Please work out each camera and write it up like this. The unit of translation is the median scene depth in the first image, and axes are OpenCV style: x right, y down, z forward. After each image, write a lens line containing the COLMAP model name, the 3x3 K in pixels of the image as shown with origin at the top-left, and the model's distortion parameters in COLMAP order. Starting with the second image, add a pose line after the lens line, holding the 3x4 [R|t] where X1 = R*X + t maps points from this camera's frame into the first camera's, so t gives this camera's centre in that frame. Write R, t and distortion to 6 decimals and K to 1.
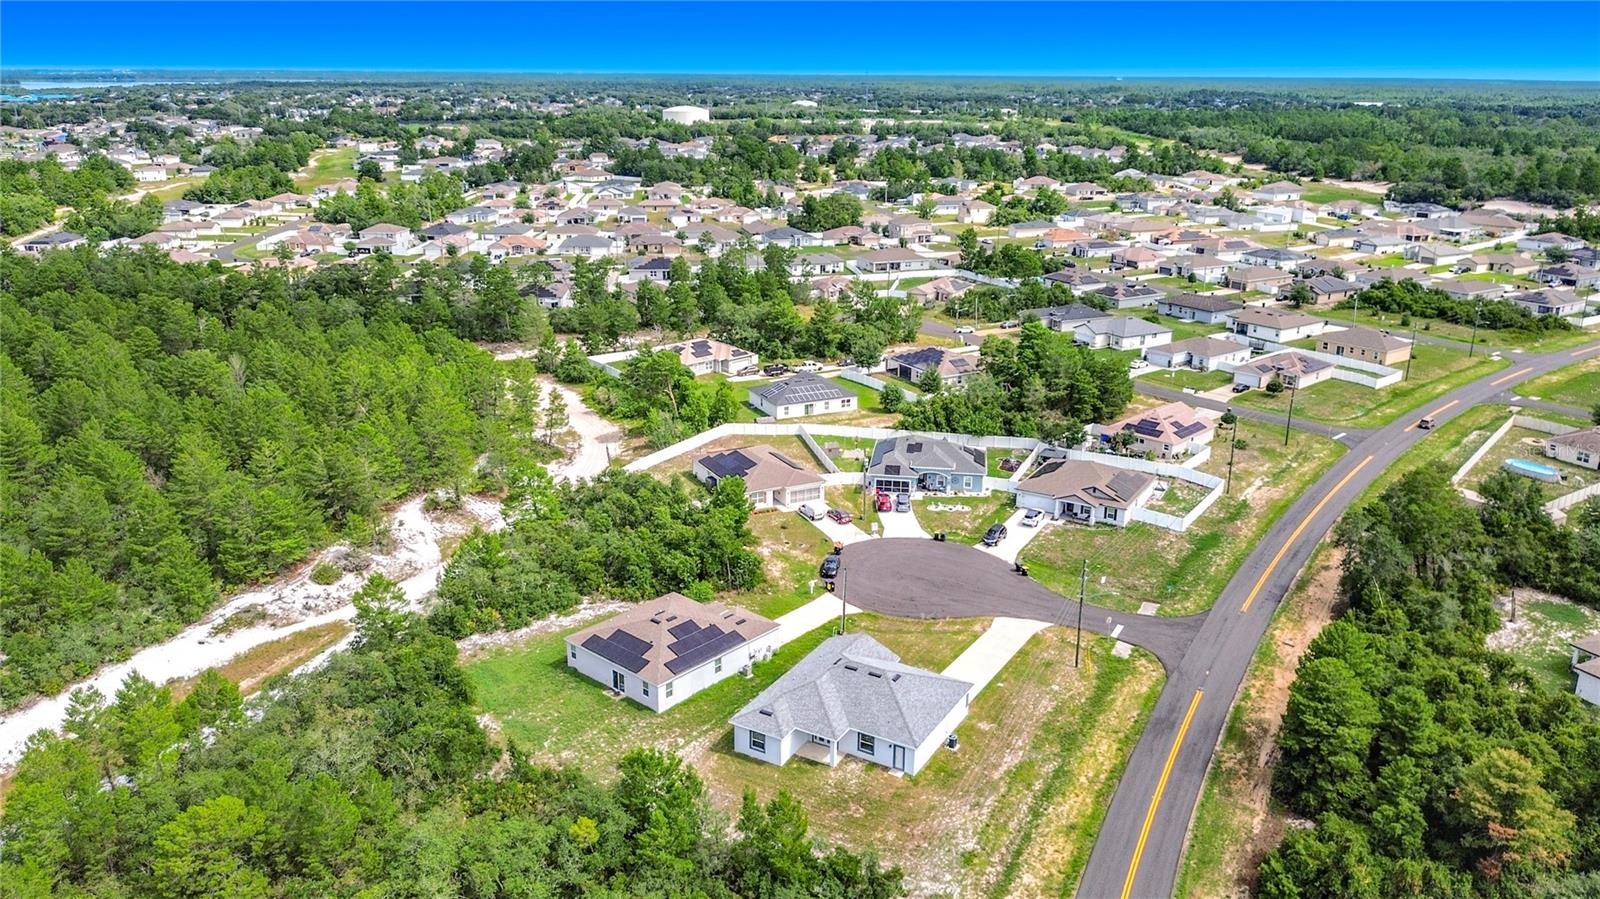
lens RADIAL K [[1175.0, 0, 794.0], [0, 1175.0, 448.6], [0, 0, 1]] dist [0.048204, -0.102194]
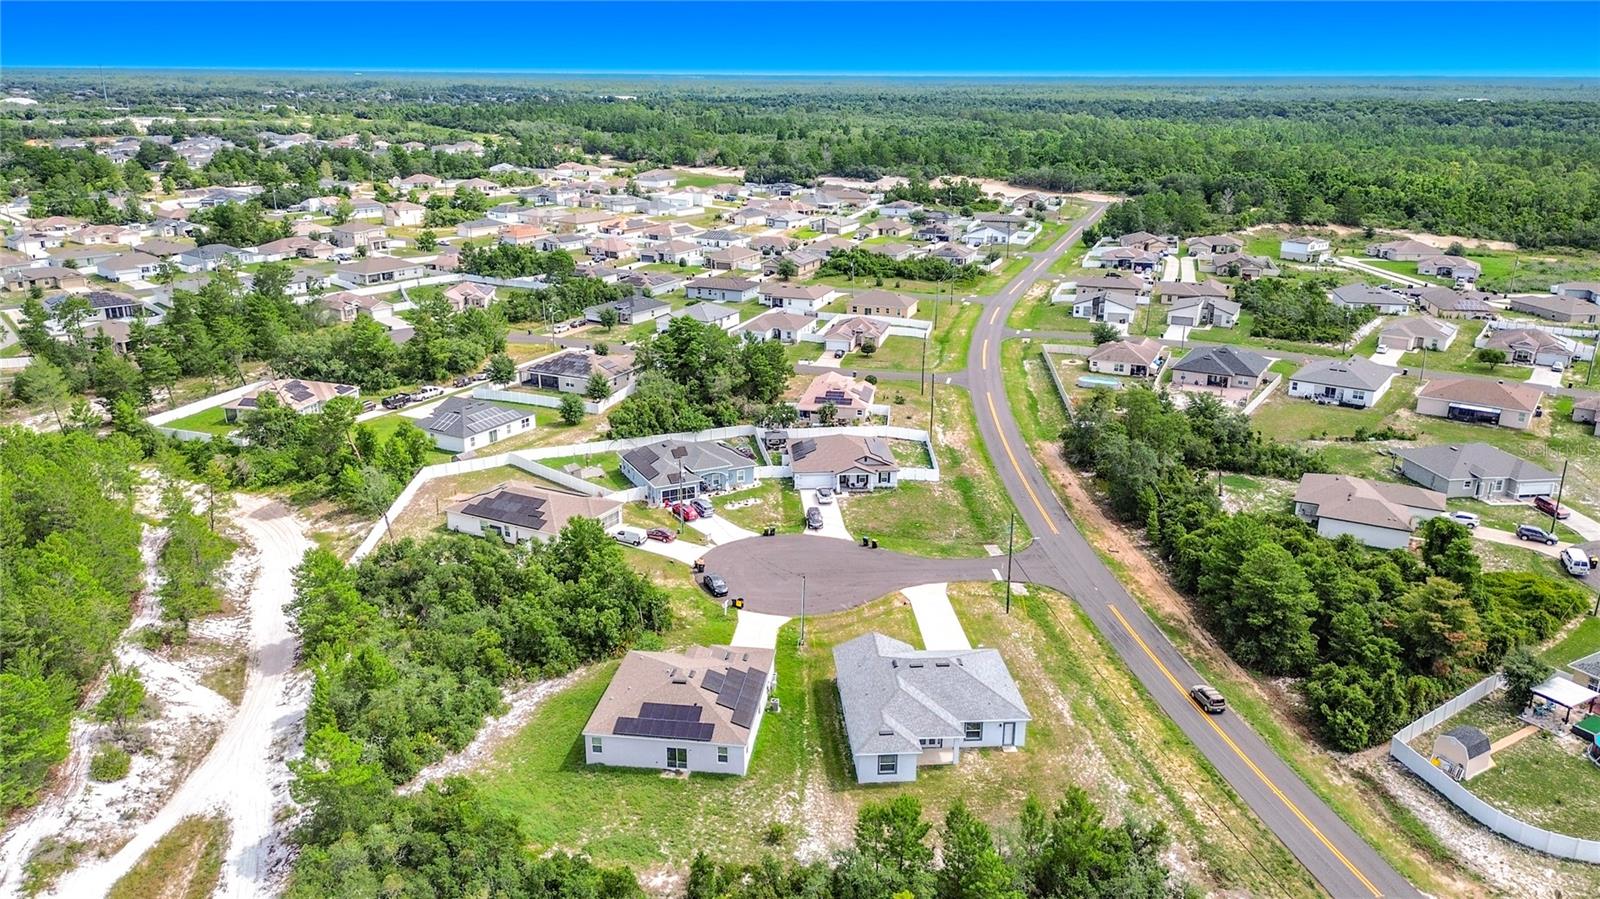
lens RADIAL K [[1143.8, 0, 800.0], [0, 1143.8, 449.5], [0, 0, 1]] dist [0.079272, -0.092986]
pose [[0.820328, -0.177152, 0.543764, -0.339174], [0.171530, 0.983254, 0.061561, -0.045228], [-0.545563, 0.042772, 0.836977, 0.148561]]
